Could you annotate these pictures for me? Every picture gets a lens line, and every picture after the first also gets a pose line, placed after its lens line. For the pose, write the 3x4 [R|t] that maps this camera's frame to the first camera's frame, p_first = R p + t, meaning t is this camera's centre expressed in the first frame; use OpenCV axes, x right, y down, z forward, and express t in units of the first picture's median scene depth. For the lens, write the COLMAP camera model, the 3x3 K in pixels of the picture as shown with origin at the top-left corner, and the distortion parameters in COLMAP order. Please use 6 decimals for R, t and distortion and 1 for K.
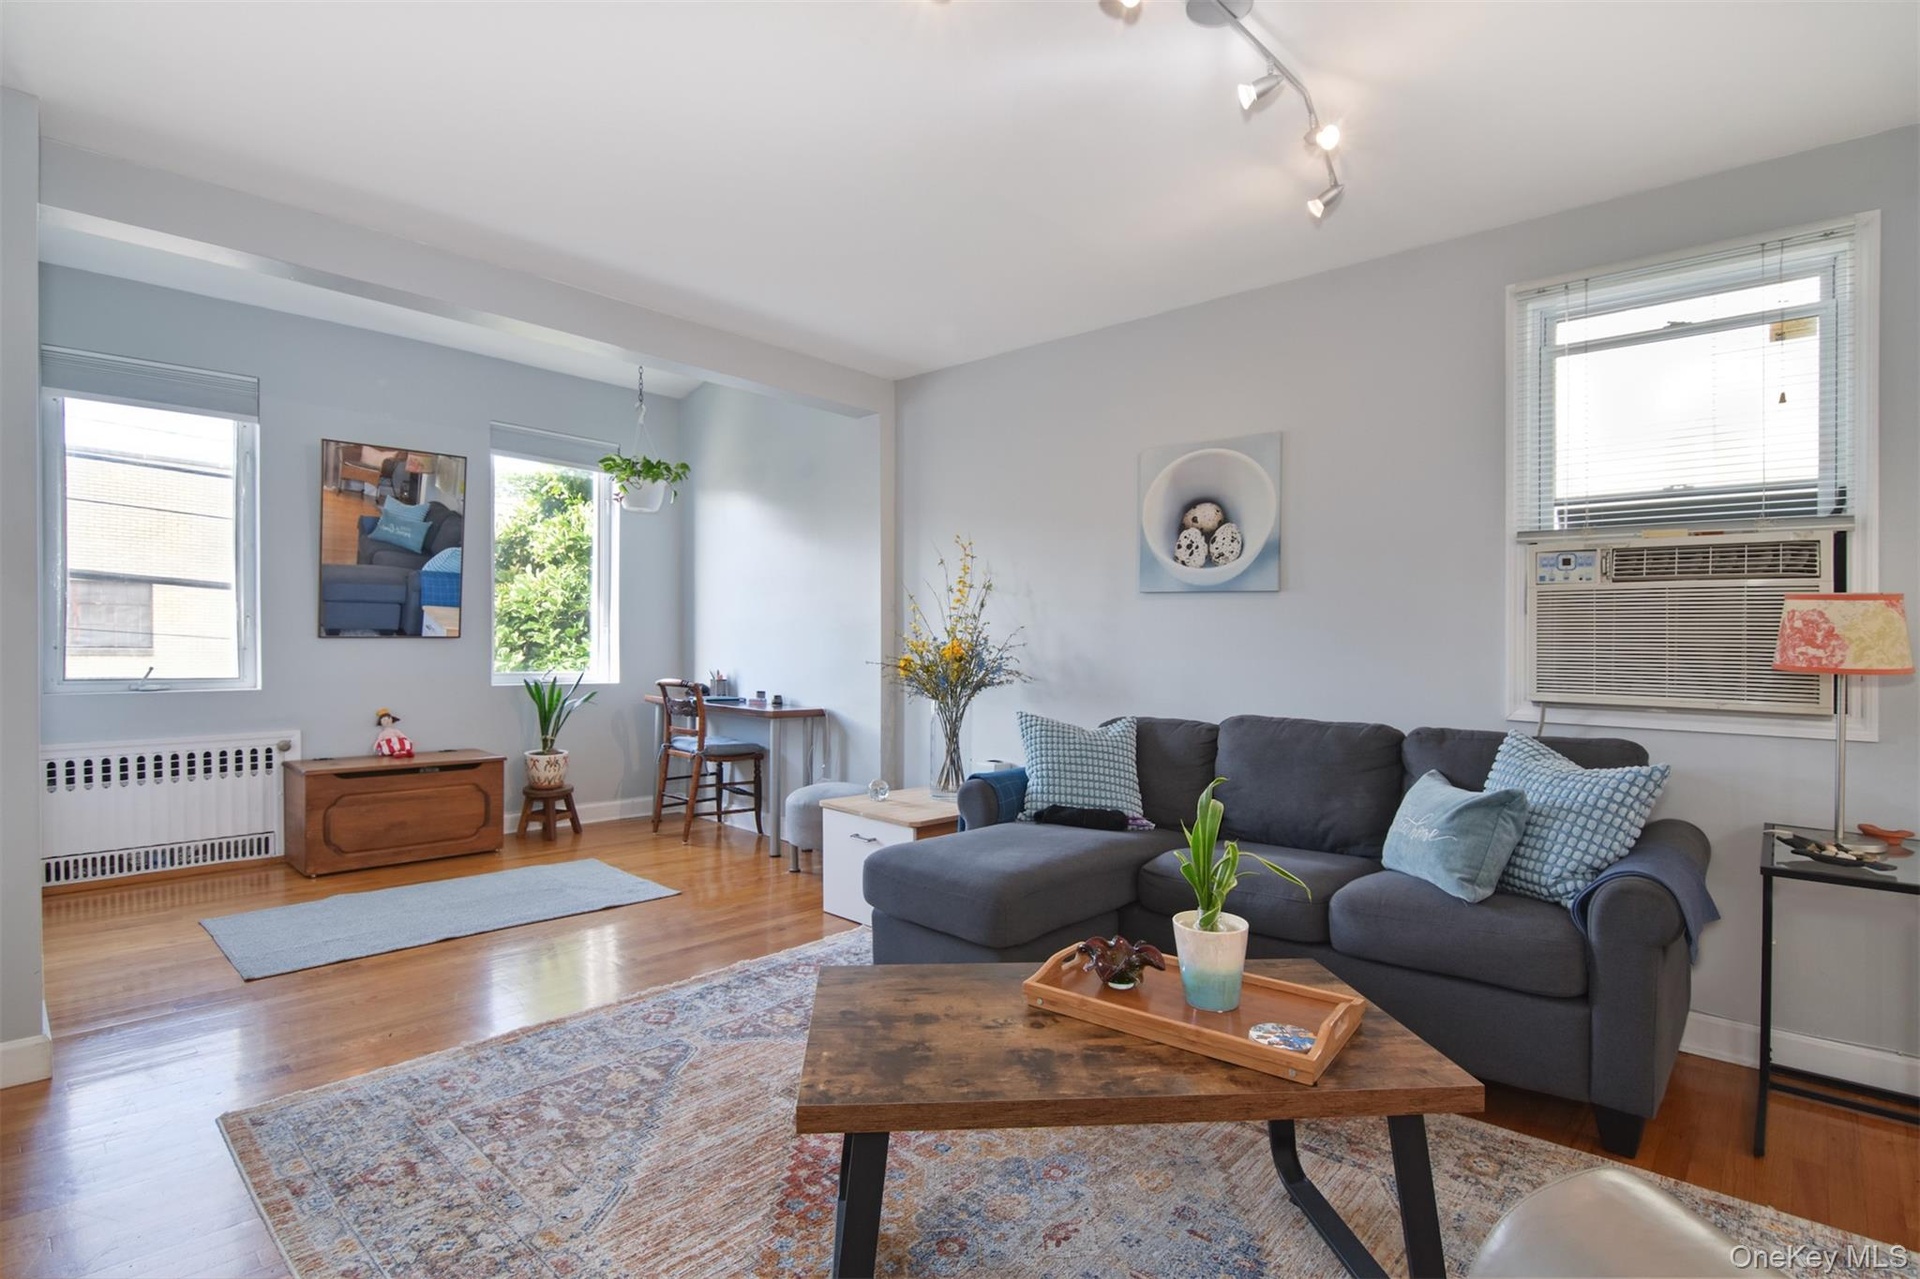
lens RADIAL K [[955.1, 0, 960.0], [0, 955.1, 639.5], [0, 0, 1]] dist [-0.001505, -0.000144]
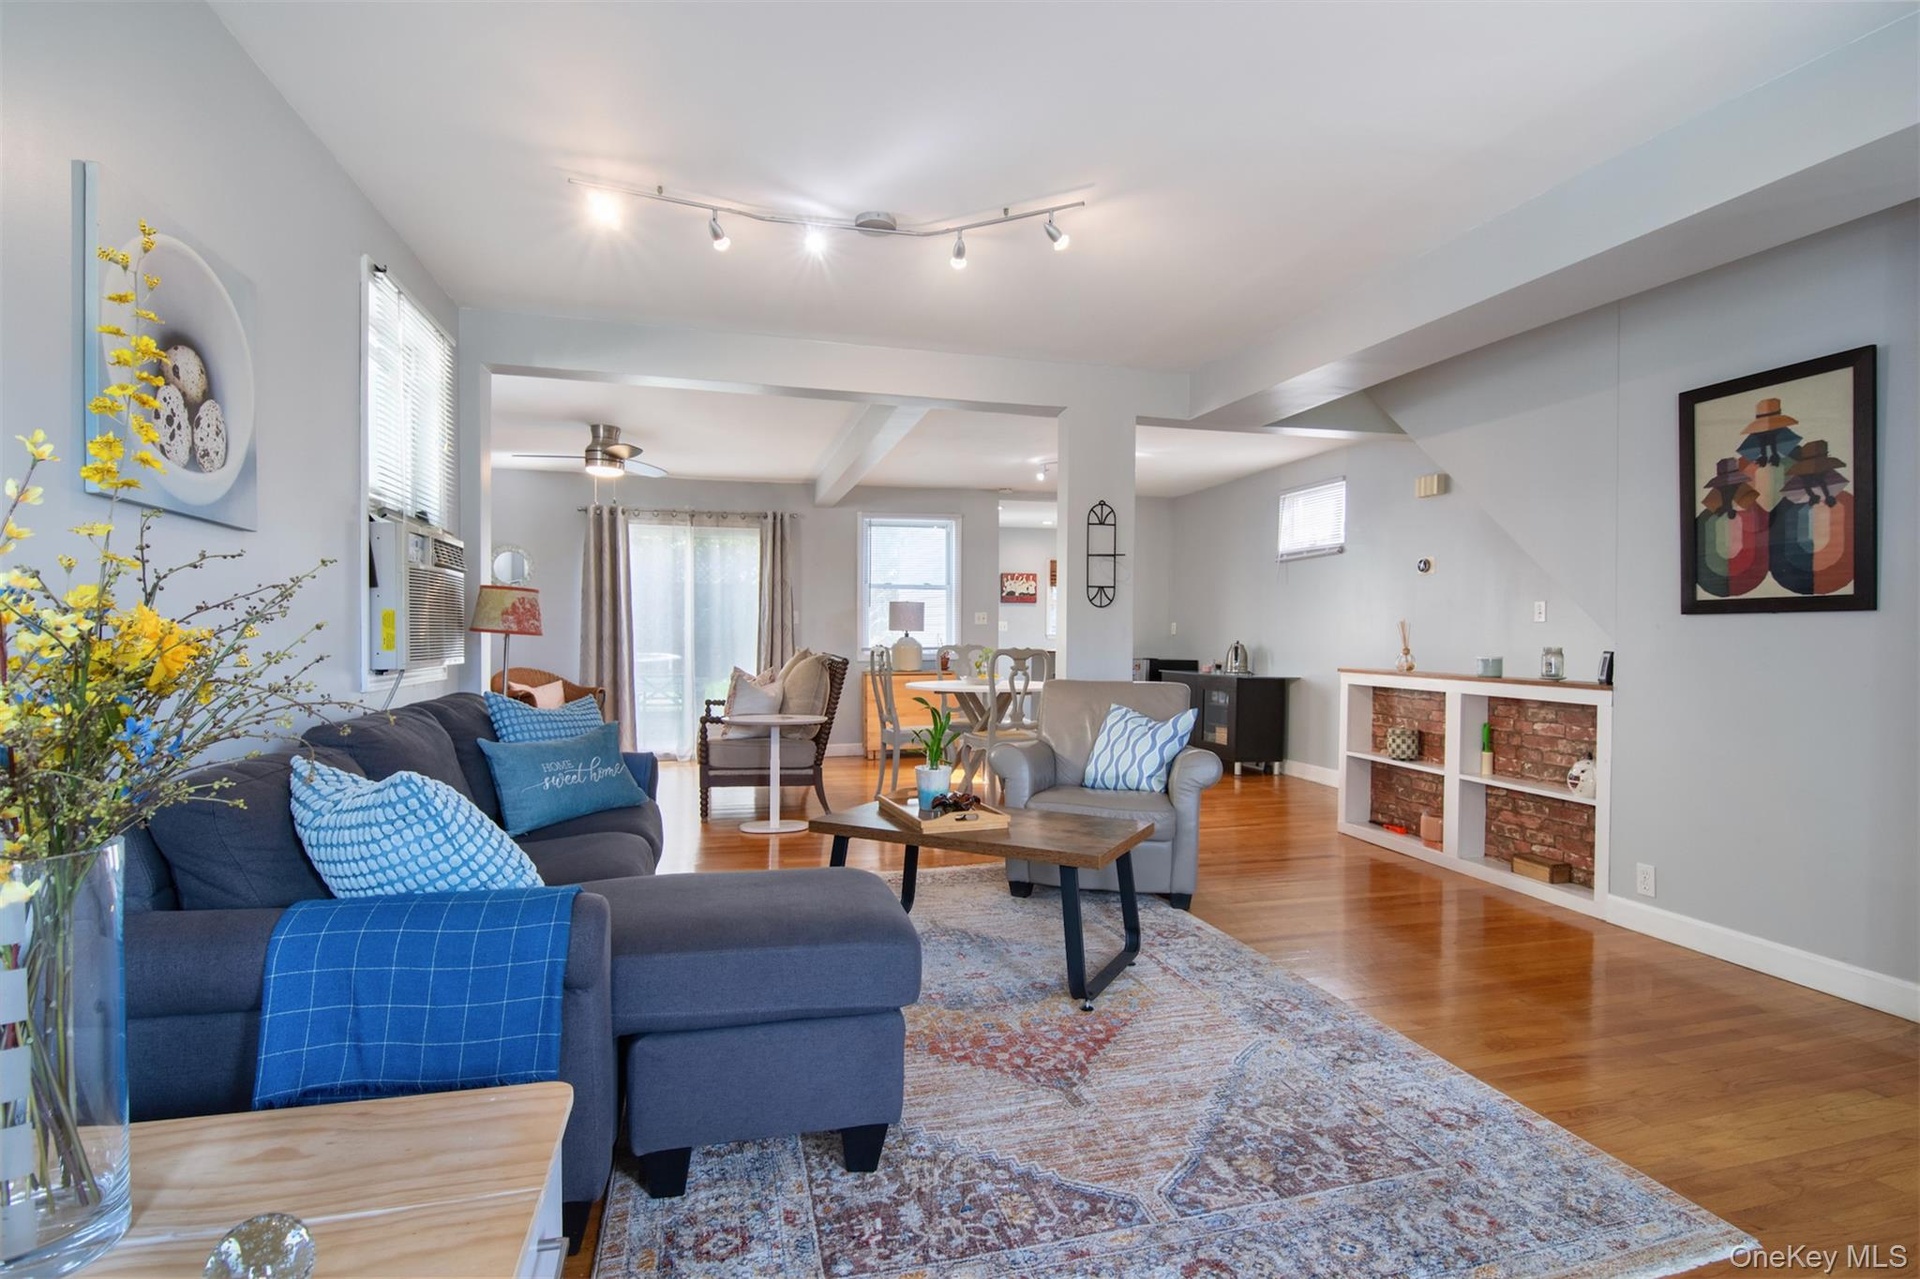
lens RADIAL K [[955.1, 0, 960.0], [0, 955.1, 639.5], [0, 0, 1]] dist [-0.001505, -0.000144]
pose [[-0.846357, -0.024649, 0.532045, -0.506688], [-0.018277, 0.999684, 0.017240, -0.000032], [-0.532302, 0.004867, -0.846540, 1.638586]]
